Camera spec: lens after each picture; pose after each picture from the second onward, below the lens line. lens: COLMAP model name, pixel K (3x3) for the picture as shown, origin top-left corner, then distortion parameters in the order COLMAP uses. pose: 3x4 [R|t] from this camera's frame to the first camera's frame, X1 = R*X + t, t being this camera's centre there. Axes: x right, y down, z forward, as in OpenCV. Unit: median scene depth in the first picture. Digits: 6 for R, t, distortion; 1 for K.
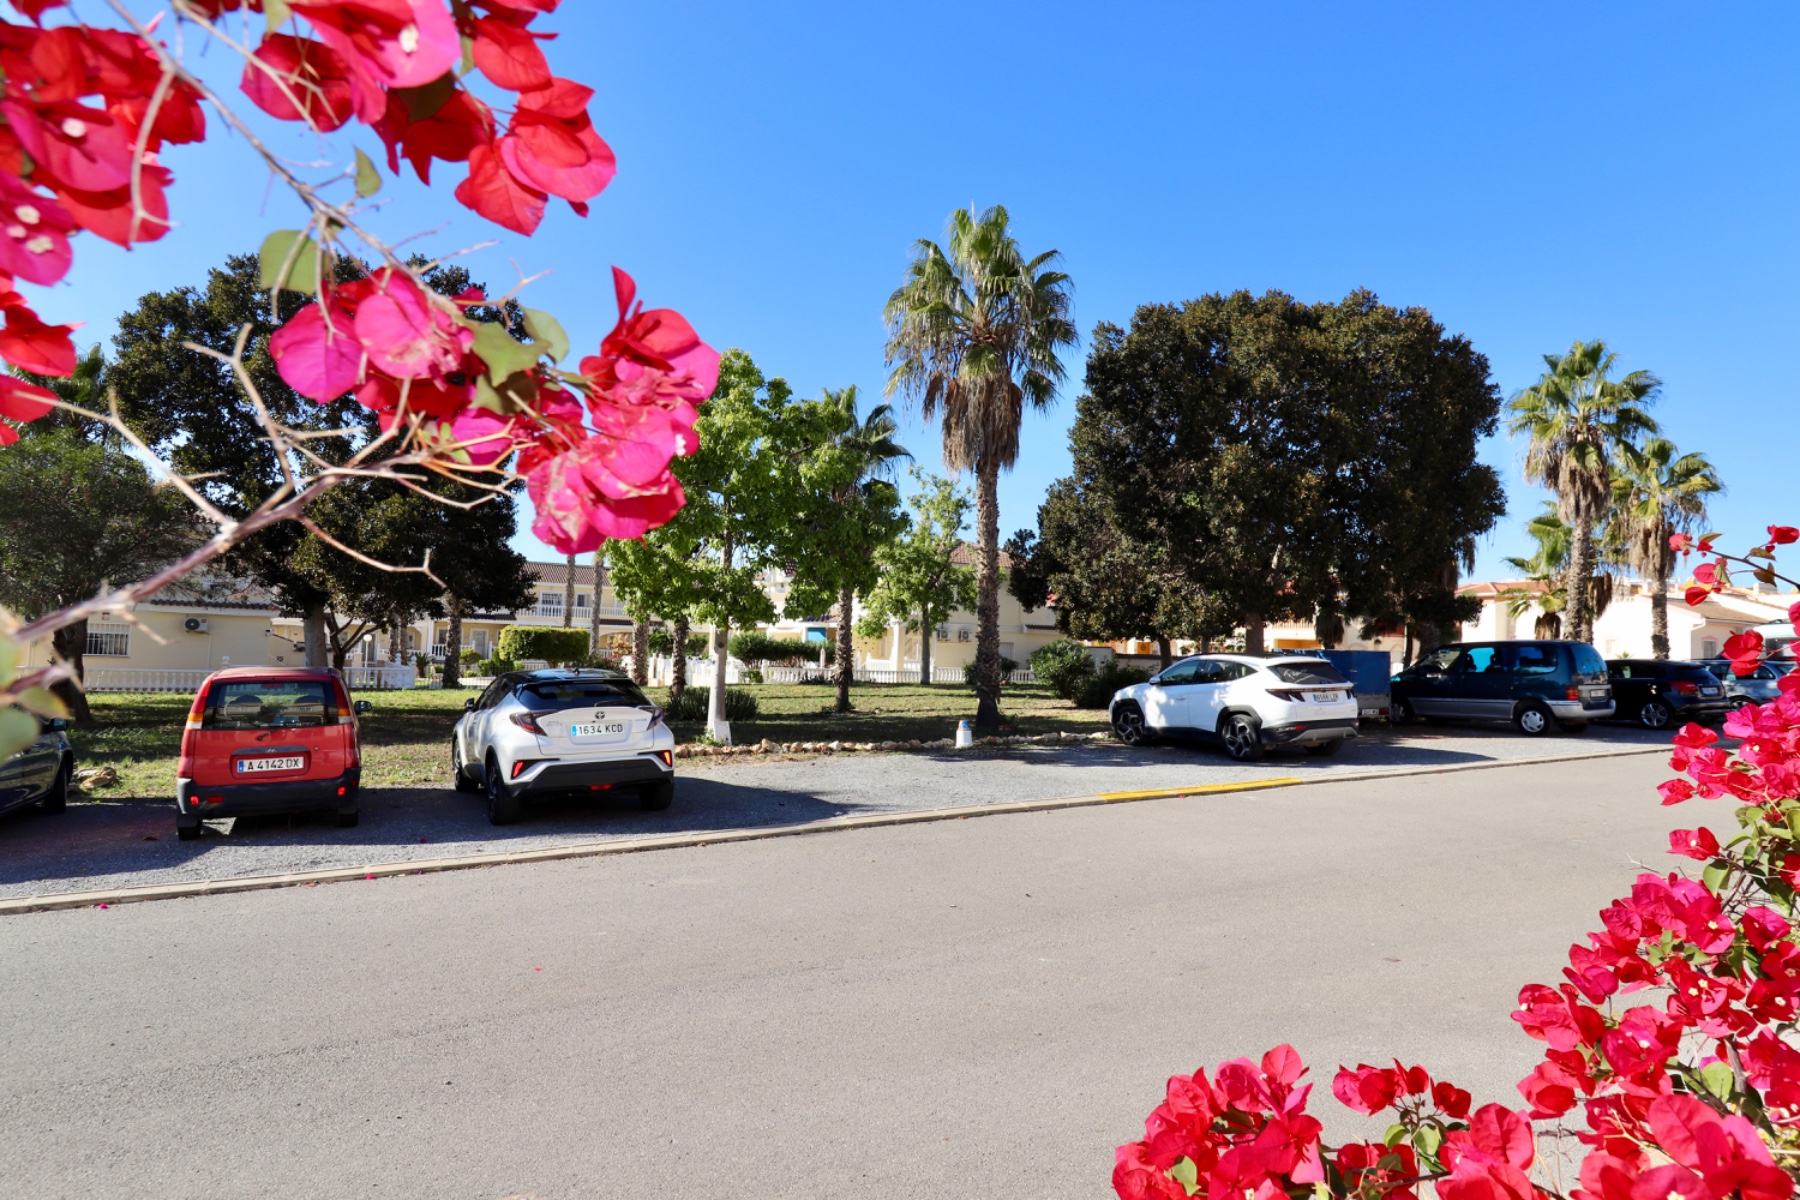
lens RADIAL K [[996.5, 0, 910.6], [0, 996.5, 610.2], [0, 0, 1]] dist [0.002548, -0.001263]
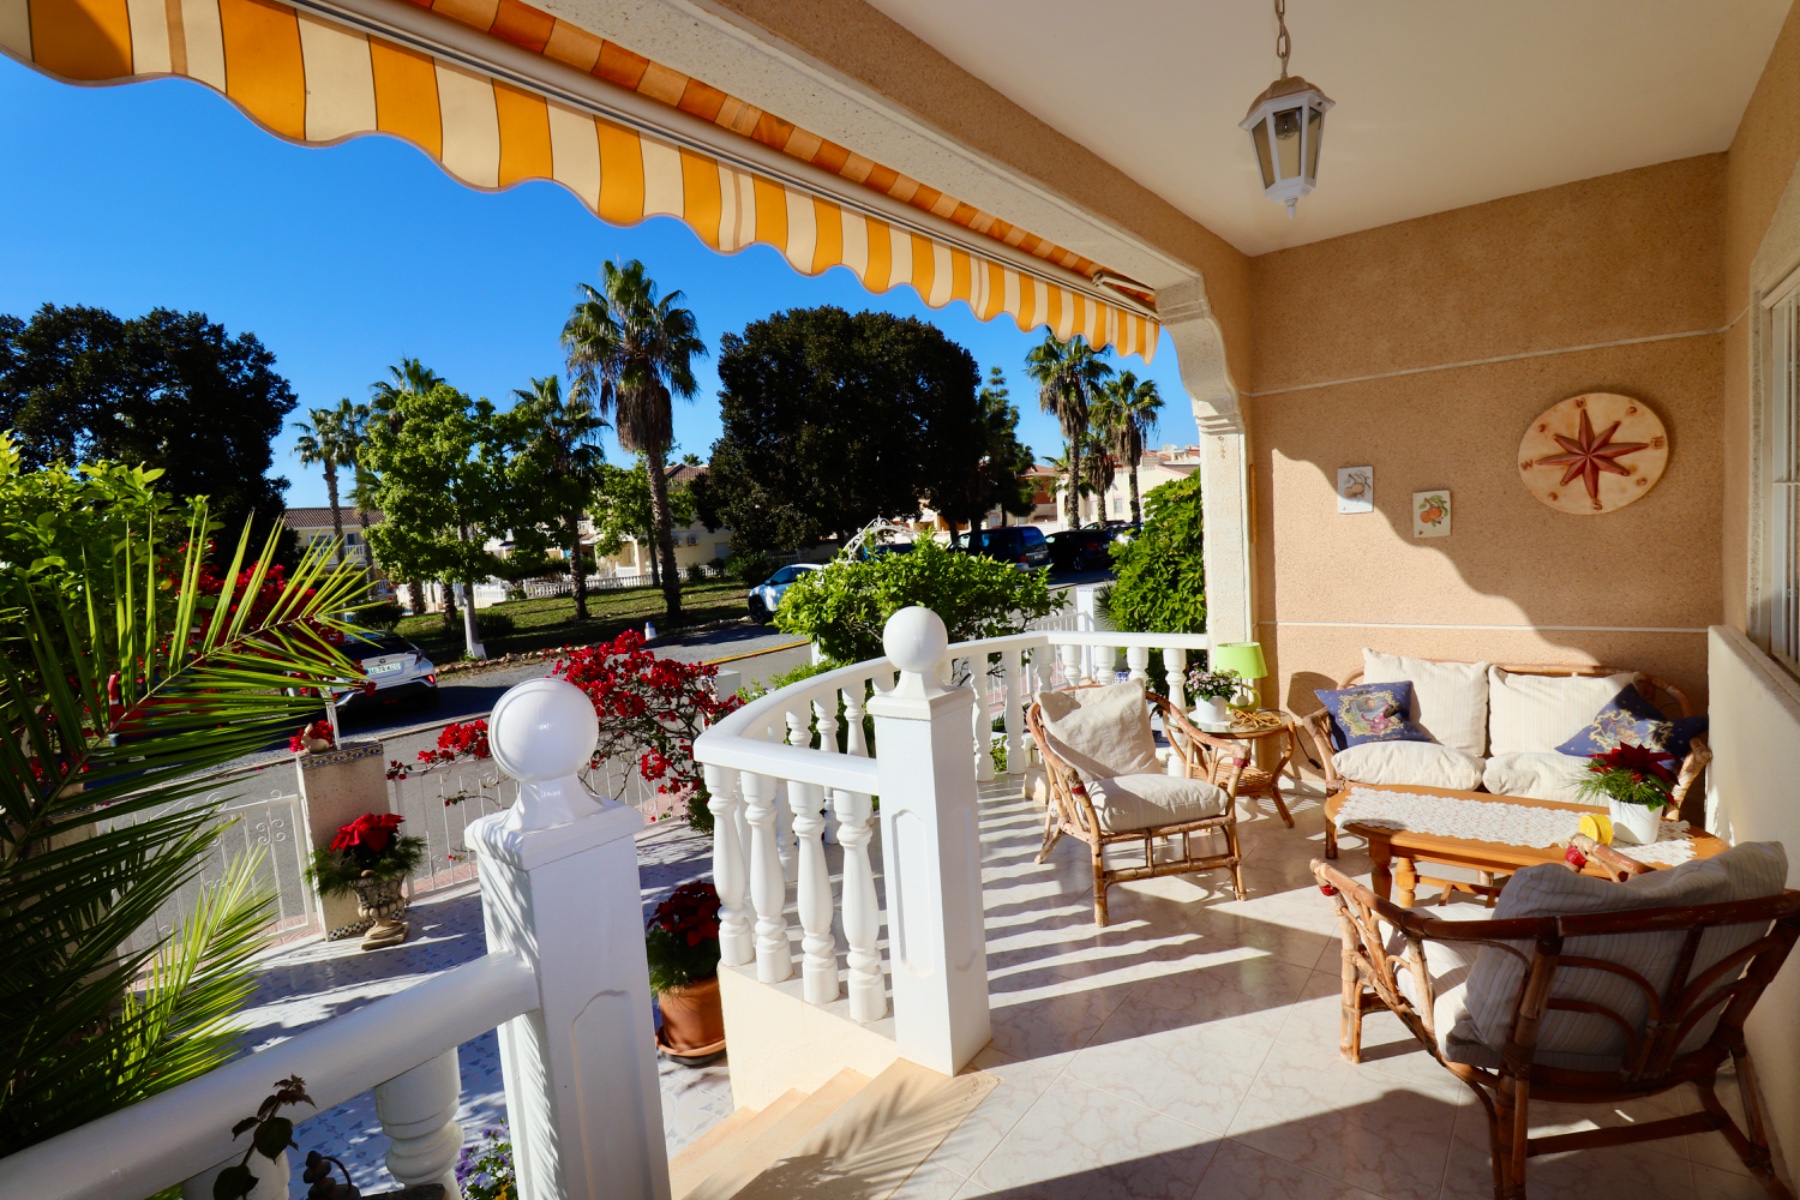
lens RADIAL K [[838.9, 0, 918.2], [0, 838.9, 605.1], [0, 0, 1]] dist [-0.005135, -0.008156]
pose [[0.957592, -0.125234, 0.259487, 0.098299], [0.089760, 0.985447, 0.144353, -0.053490], [-0.273789, -0.114940, 0.954897, -0.287501]]
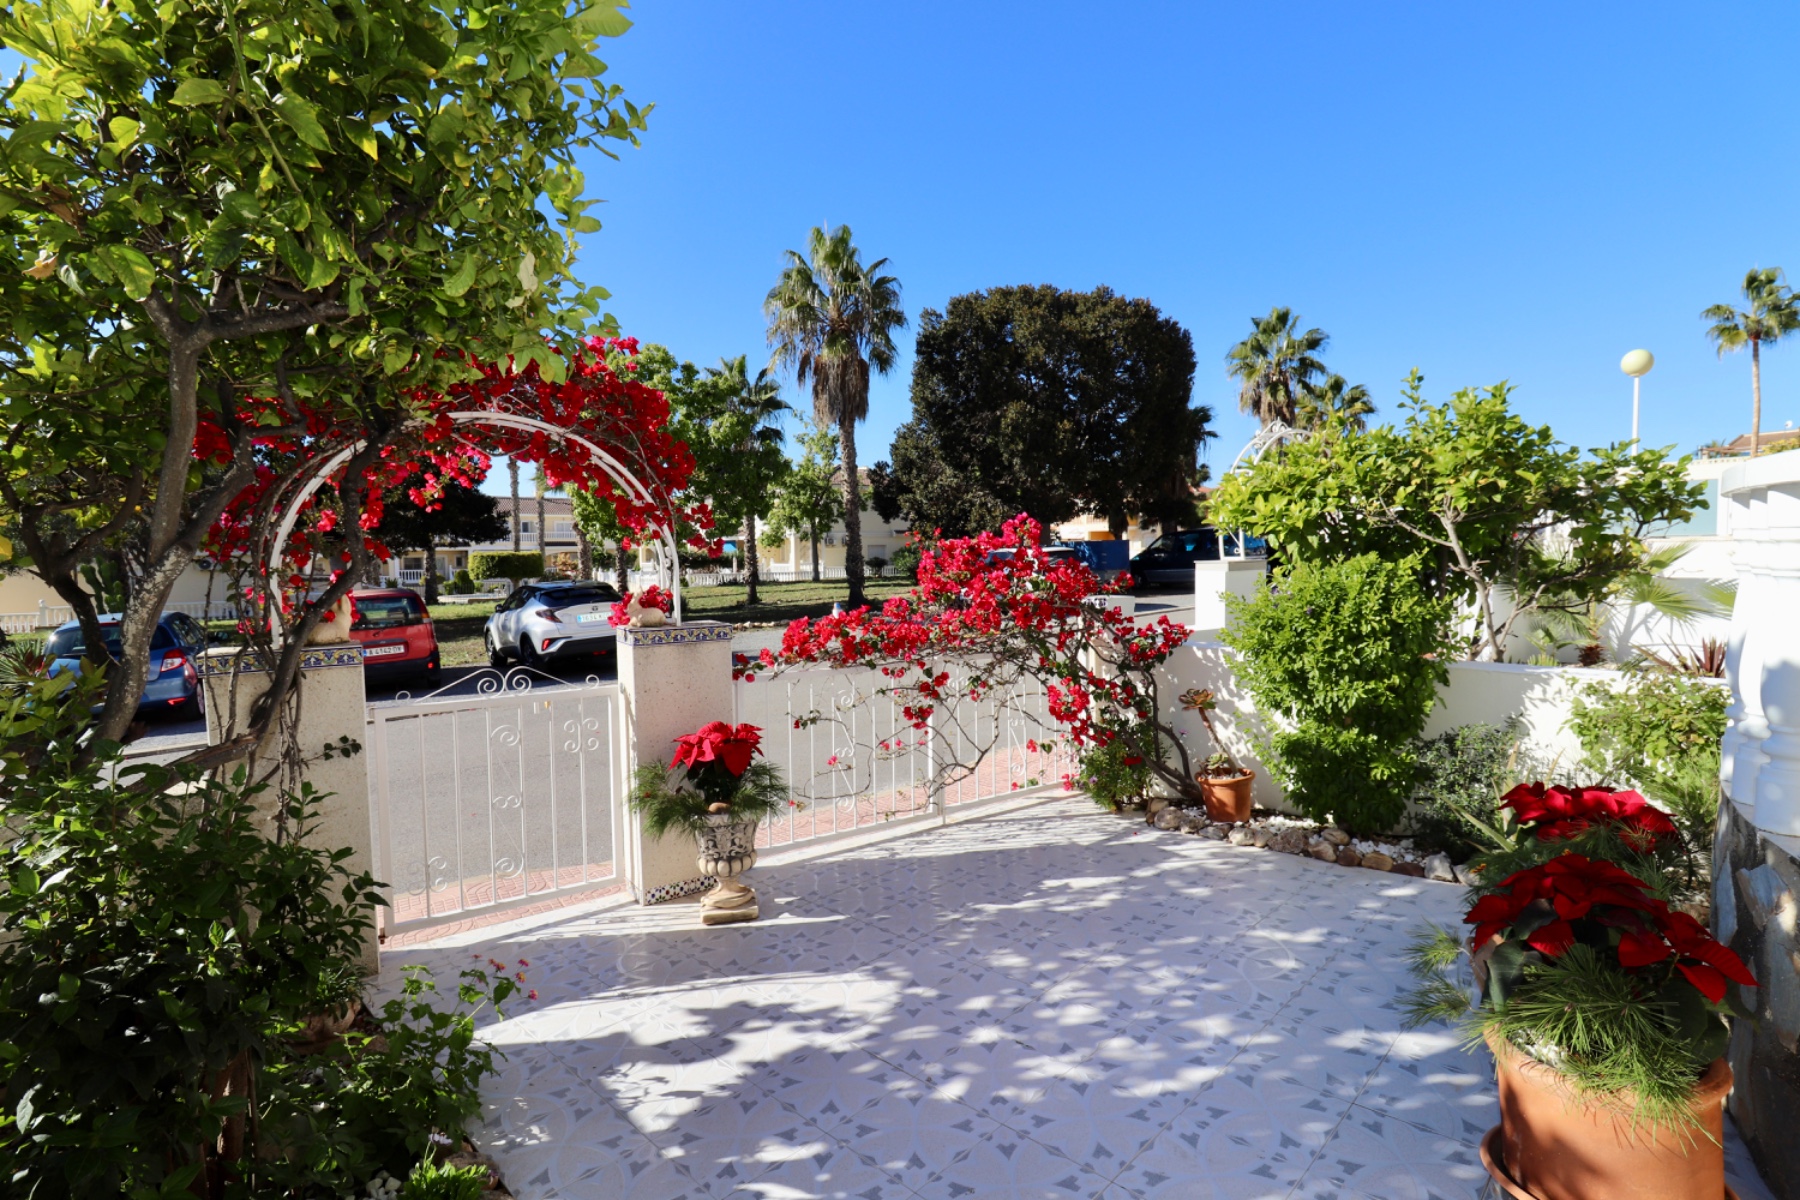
lens RADIAL K [[838.9, 0, 909.0], [0, 838.9, 602.8], [0, 0, 1]] dist [-0.005135, -0.008156]
pose [[0.991880, -0.058177, 0.113094, 0.016119], [0.046464, 0.993535, 0.103579, -0.008618], [-0.118389, -0.097483, 0.988171, -0.177212]]
